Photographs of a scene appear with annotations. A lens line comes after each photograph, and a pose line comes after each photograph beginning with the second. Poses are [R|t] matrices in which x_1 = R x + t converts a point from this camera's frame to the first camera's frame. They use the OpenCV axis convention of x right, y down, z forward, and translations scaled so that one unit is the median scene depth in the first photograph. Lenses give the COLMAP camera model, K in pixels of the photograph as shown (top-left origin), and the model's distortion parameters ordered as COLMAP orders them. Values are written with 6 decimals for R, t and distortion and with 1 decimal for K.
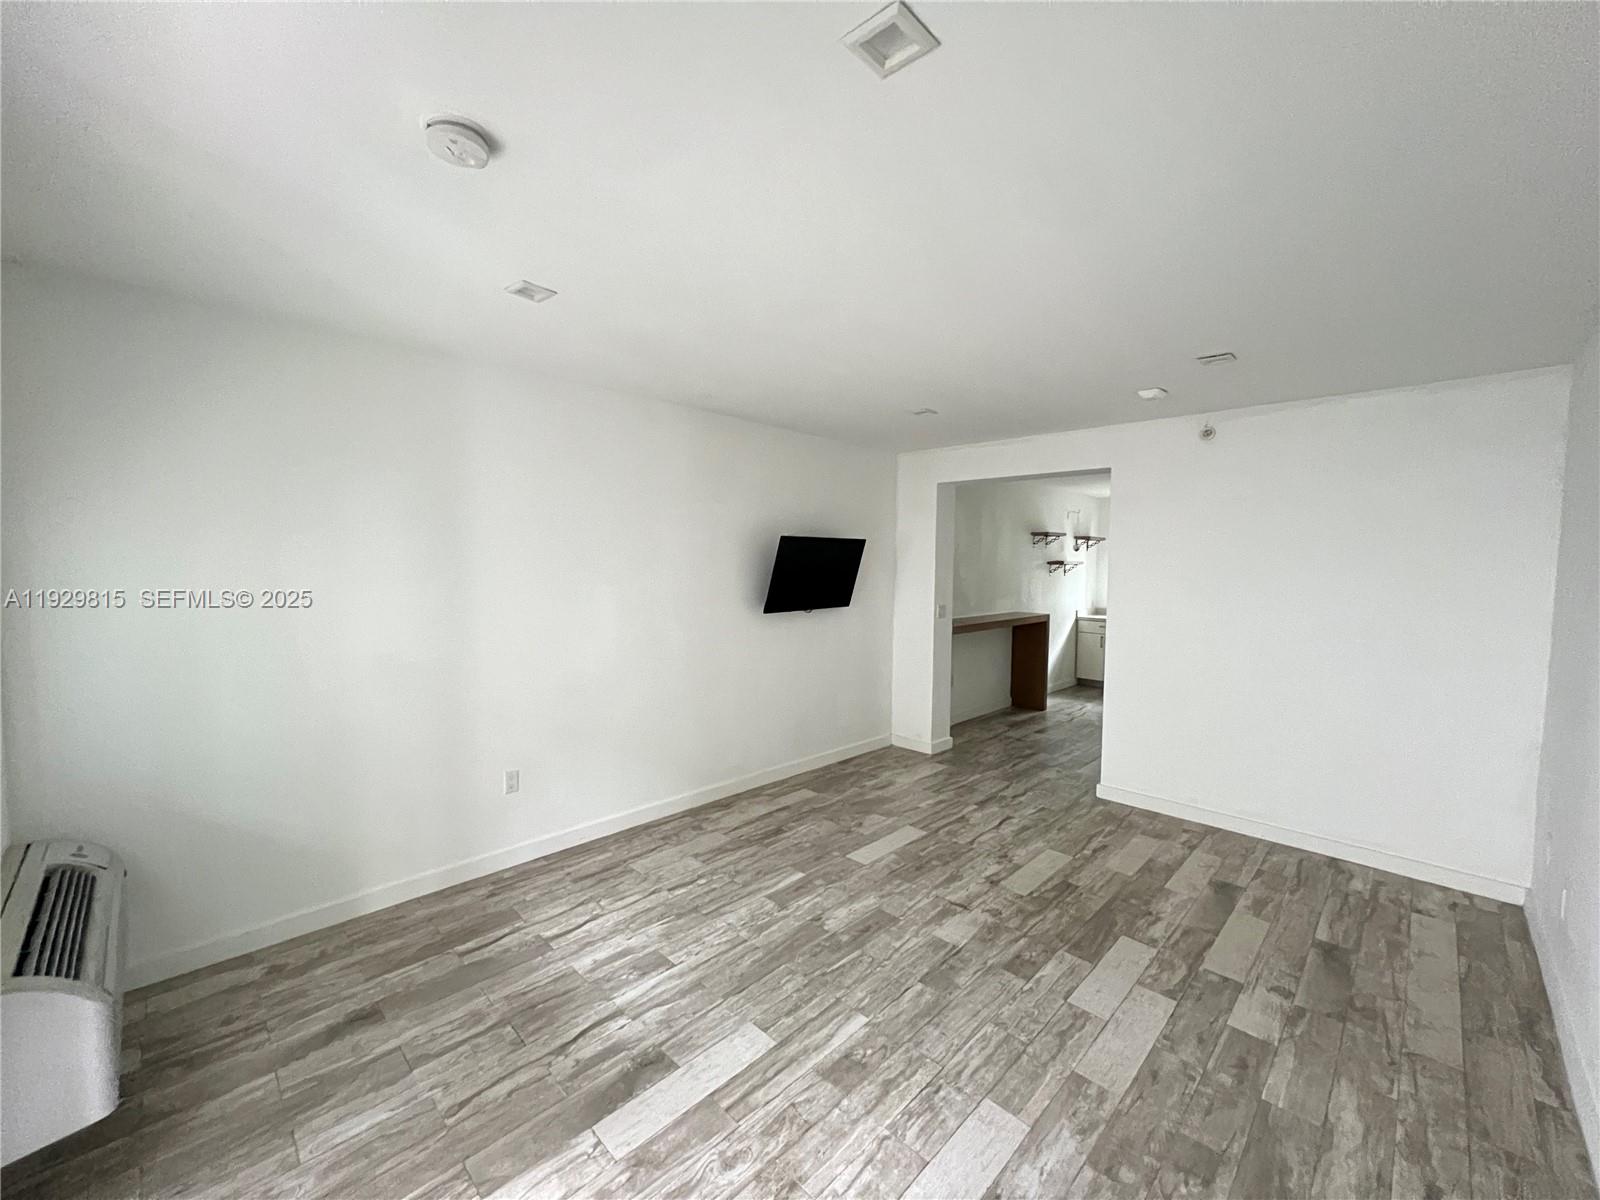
lens RADIAL K [[642.1, 0, 799.8], [0, 642.1, 598.3], [0, 0, 1]] dist [-0.001961, 0.000120]
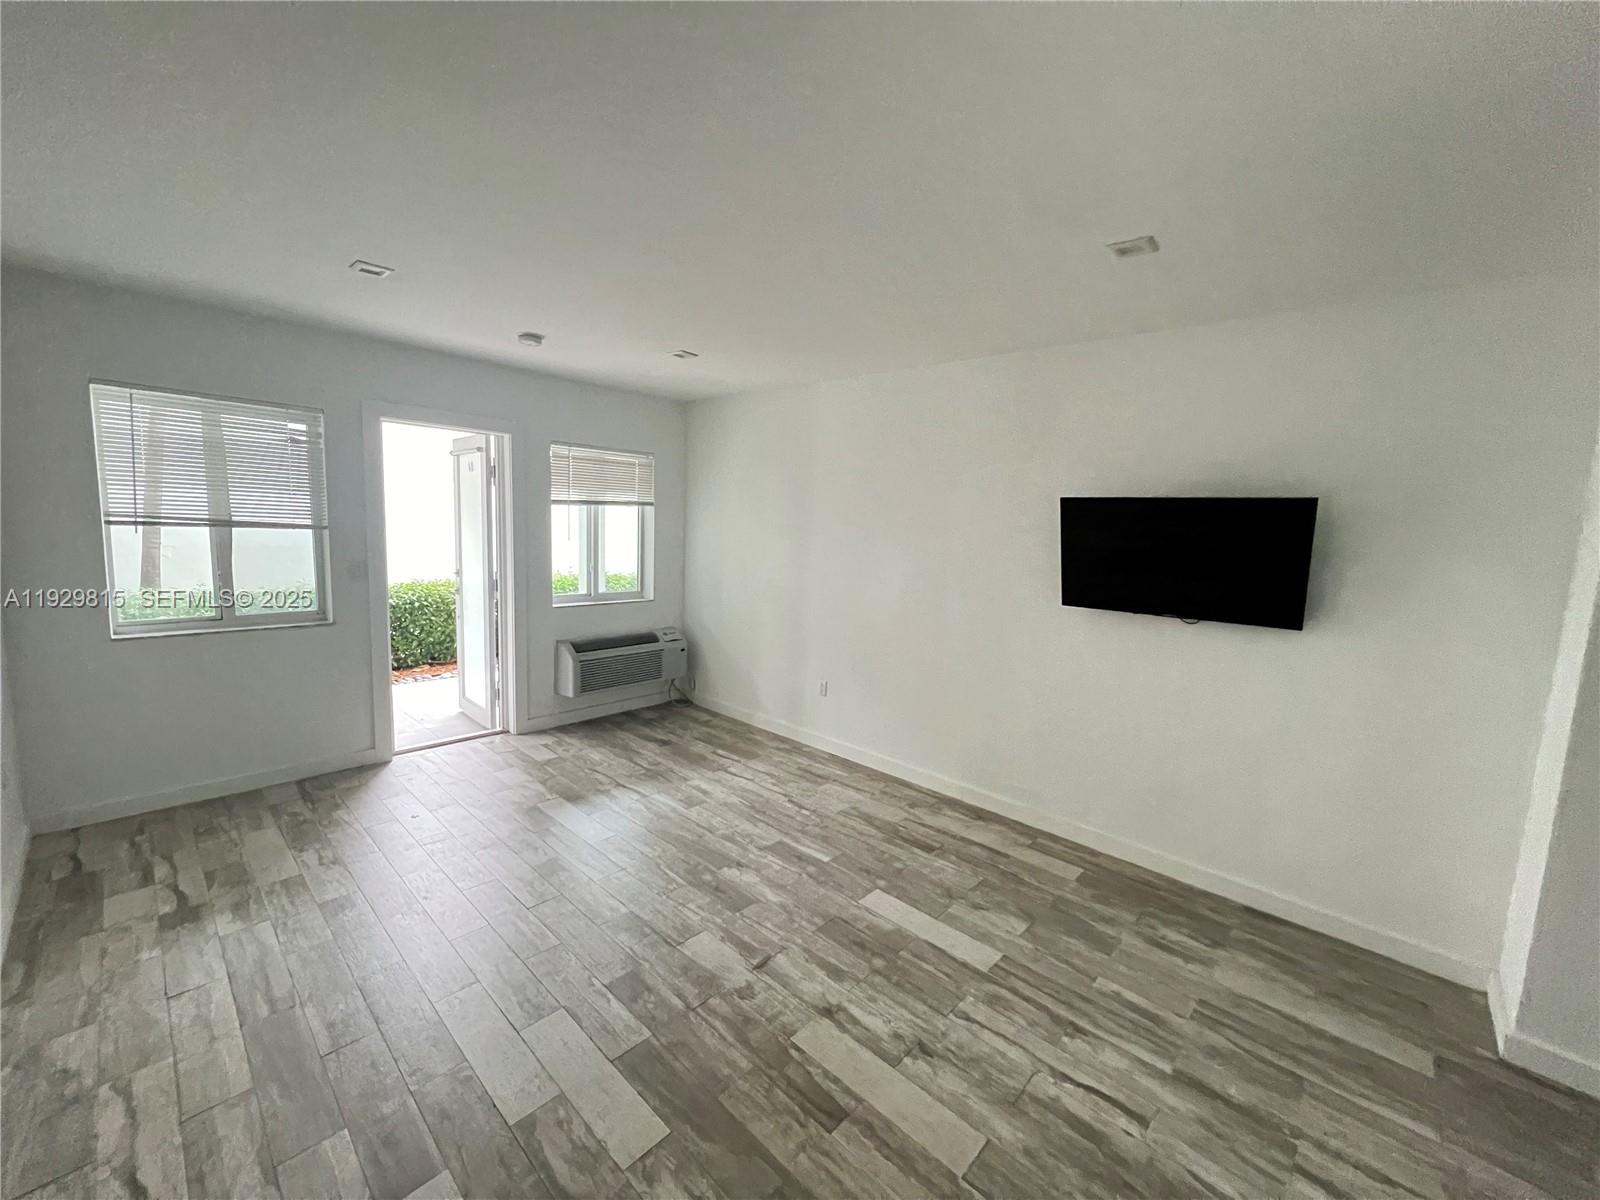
lens RADIAL K [[642.1, 0, 796.5], [0, 642.1, 598.0], [0, 0, 1]] dist [-0.001961, 0.000120]
pose [[0.022222, 0.108826, -0.993812, 0.887293], [-0.101493, 0.989168, 0.106048, -0.042511], [0.994588, 0.098509, 0.033026, 0.882954]]
